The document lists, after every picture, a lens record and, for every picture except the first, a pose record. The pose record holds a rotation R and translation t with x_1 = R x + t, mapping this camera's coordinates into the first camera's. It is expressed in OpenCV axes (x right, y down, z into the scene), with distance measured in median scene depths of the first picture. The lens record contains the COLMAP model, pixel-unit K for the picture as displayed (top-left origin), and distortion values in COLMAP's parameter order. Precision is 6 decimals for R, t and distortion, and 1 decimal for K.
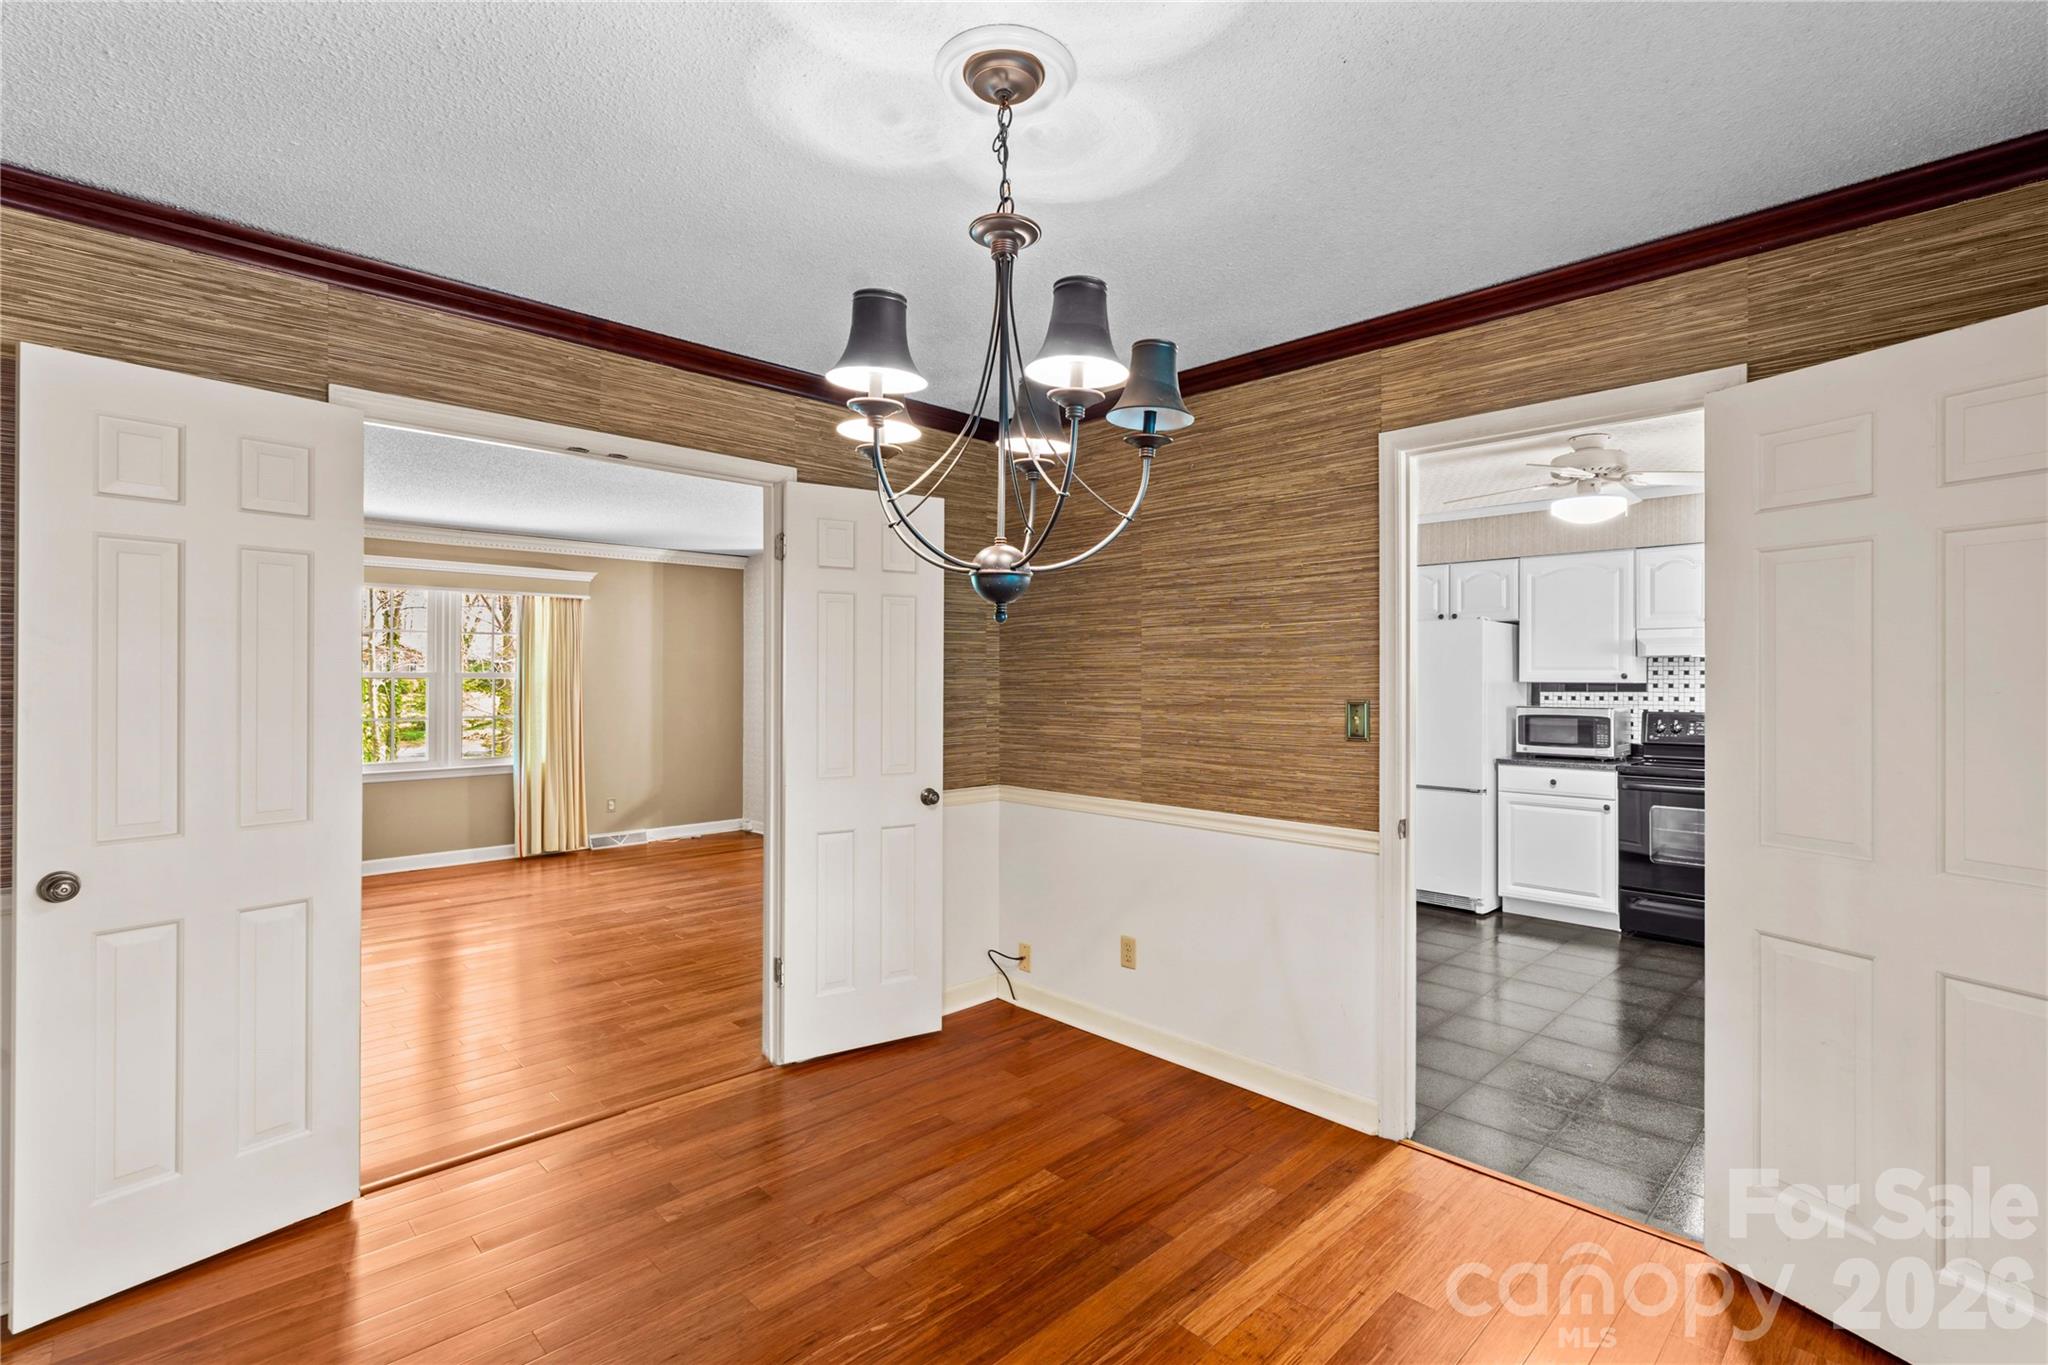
lens RADIAL K [[958.1, 0, 1019.4], [0, 958.1, 670.6], [0, 0, 1]] dist [-0.000638, -0.000043]
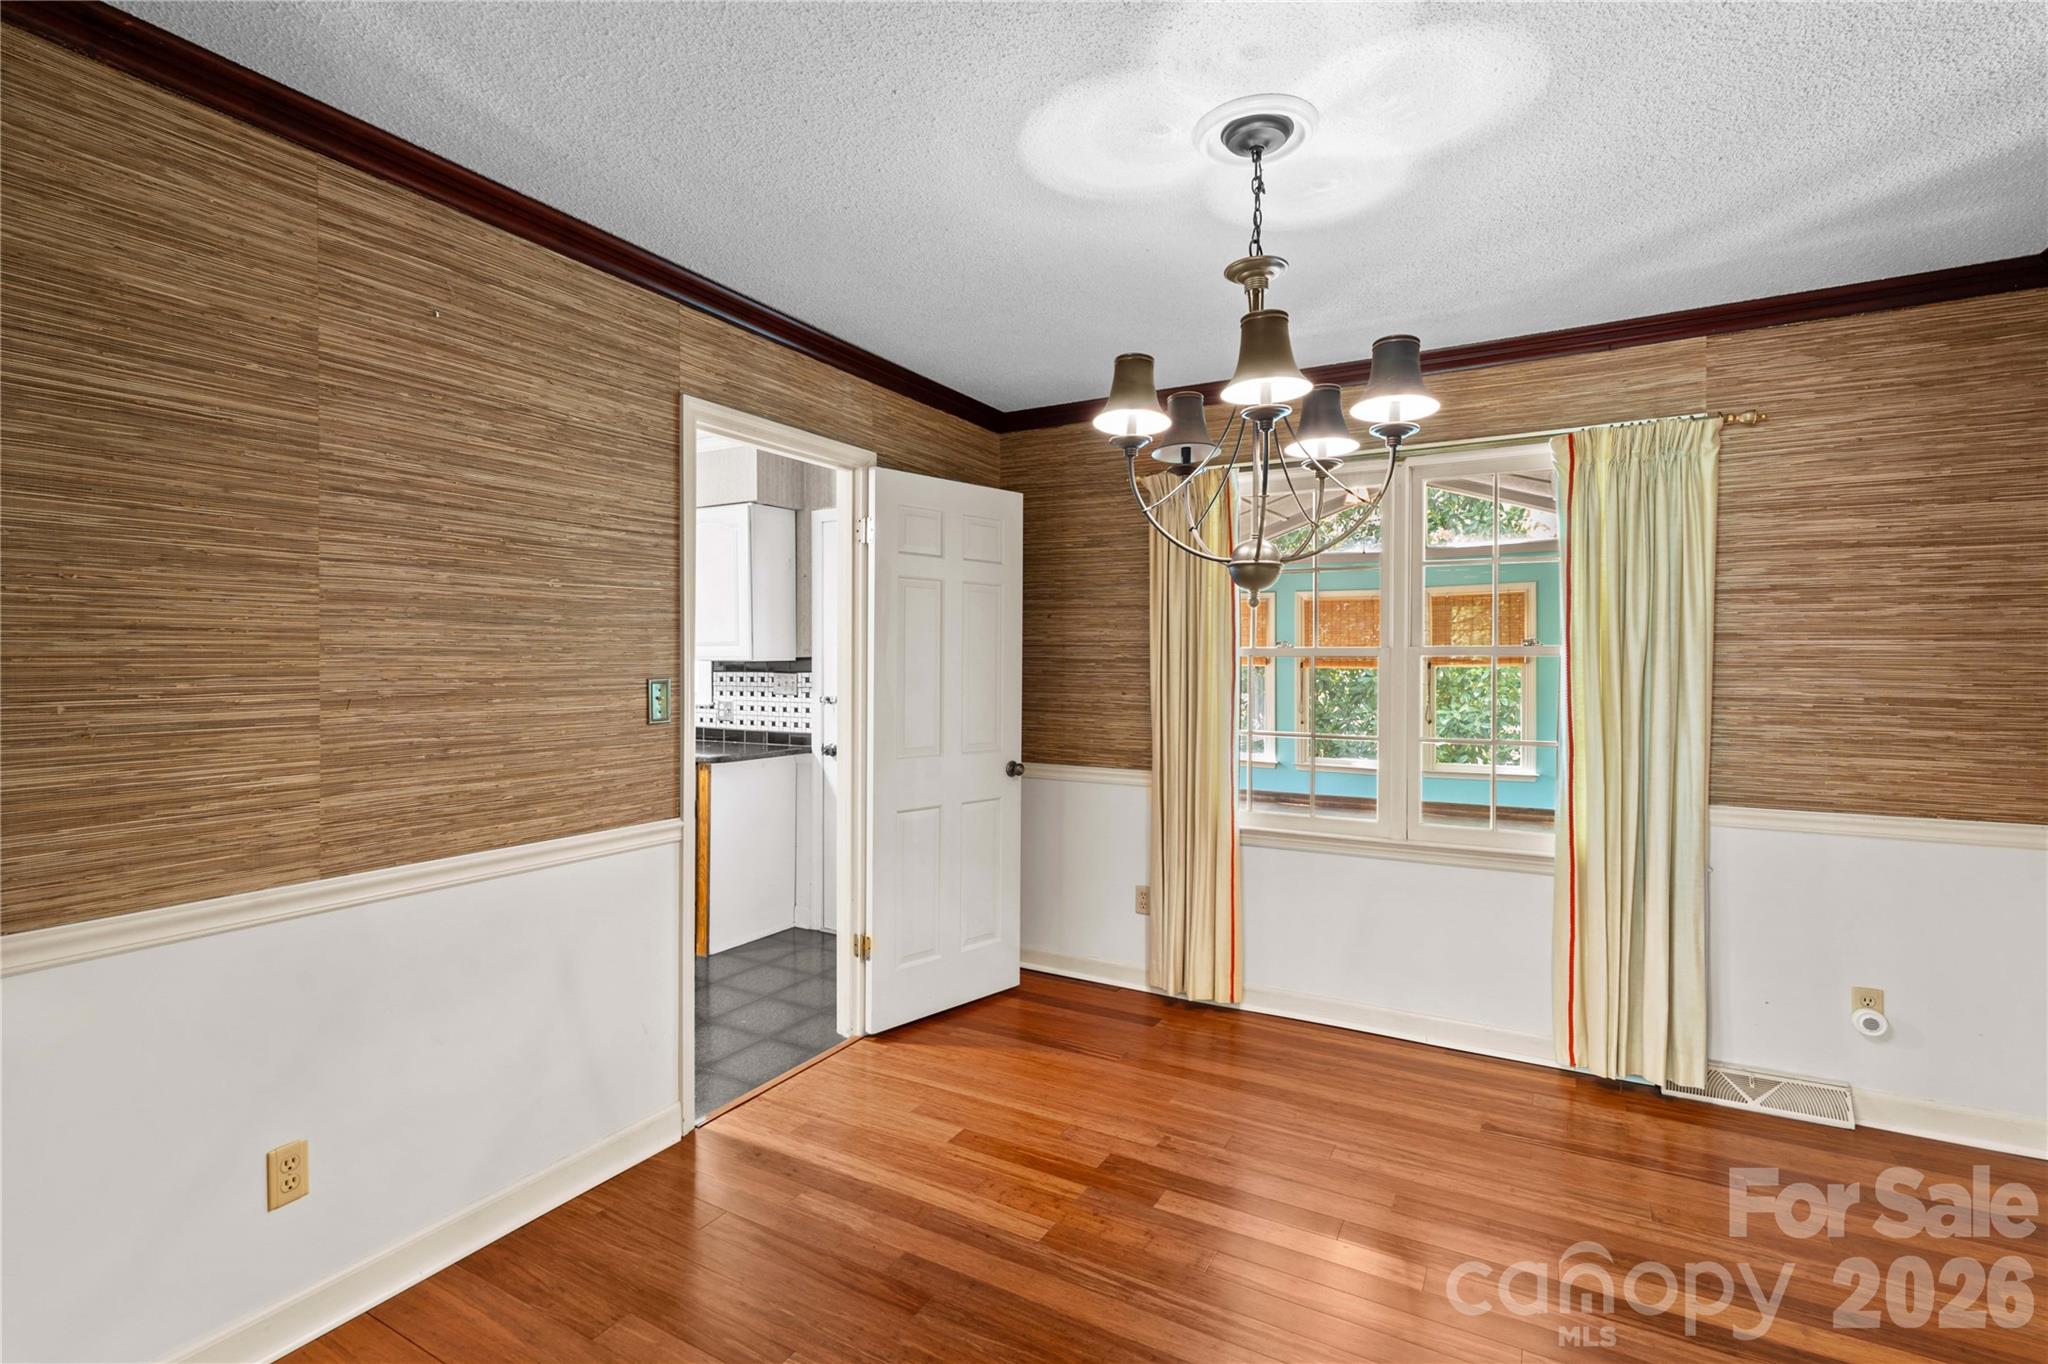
lens RADIAL K [[907.3, 0, 1059.9], [0, 907.3, 663.6], [0, 0, 1]] dist [-0.000433, 0.000192]
pose [[-0.284416, -0.007395, 0.958672, -0.533397], [-0.011973, 0.999920, 0.004161, 0.008122], [-0.958626, -0.010294, -0.284482, 0.817005]]
